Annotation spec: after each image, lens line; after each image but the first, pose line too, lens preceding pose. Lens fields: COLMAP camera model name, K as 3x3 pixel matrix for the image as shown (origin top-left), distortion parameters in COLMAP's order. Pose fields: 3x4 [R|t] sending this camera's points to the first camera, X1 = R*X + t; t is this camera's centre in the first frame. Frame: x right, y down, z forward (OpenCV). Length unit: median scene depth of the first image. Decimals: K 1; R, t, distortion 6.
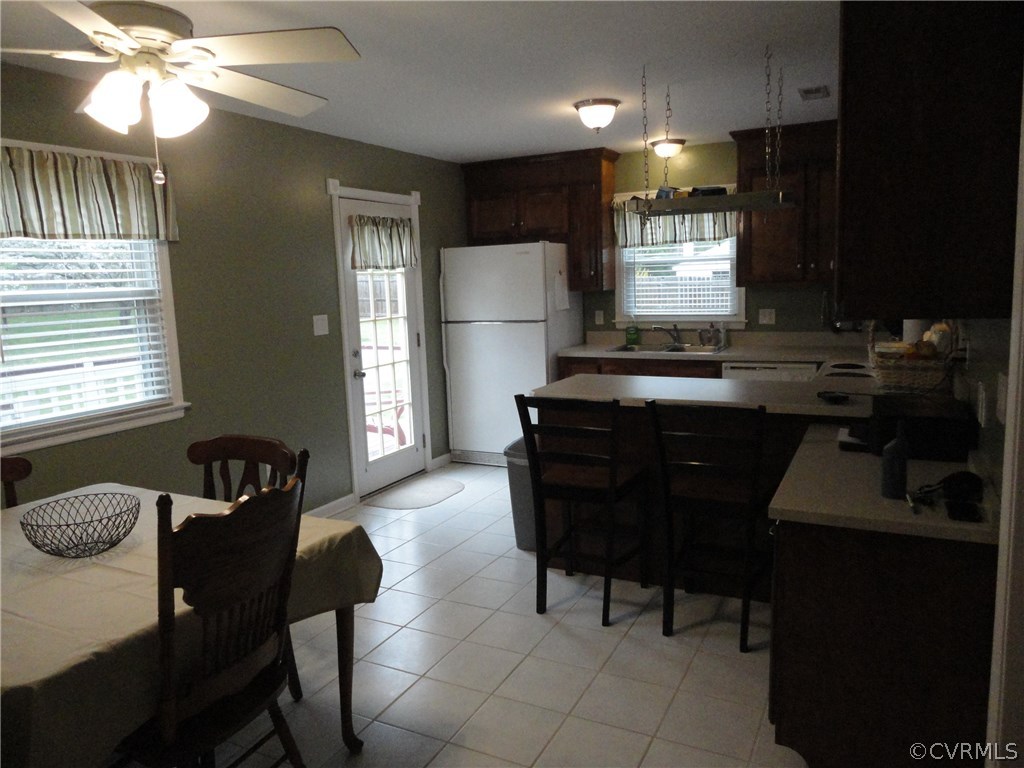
lens RADIAL K [[735.1, 0, 516.3], [0, 735.1, 377.2], [0, 0, 1]] dist [-0.006063, 0.001559]
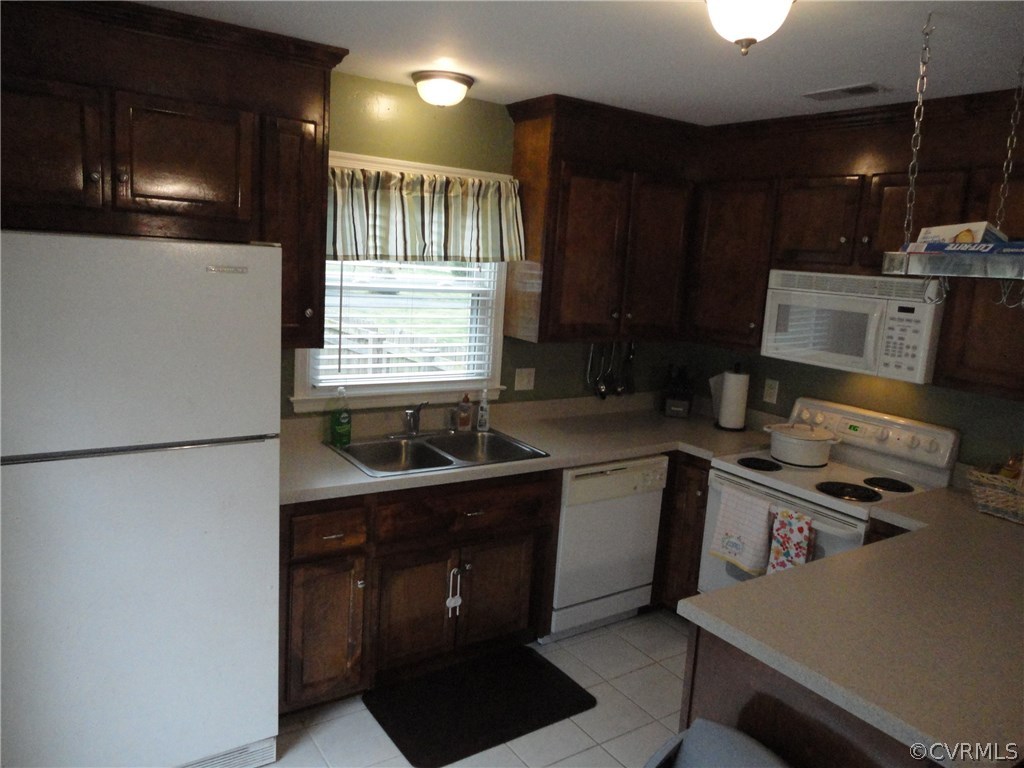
lens RADIAL K [[735.1, 0, 511.7], [0, 735.1, 379.7], [0, 0, 1]] dist [-0.006063, 0.001559]
pose [[0.484475, -0.083896, 0.870773, -0.264228], [0.038063, 0.996470, 0.074829, -0.137565], [-0.873976, -0.003108, 0.485958, 0.700070]]
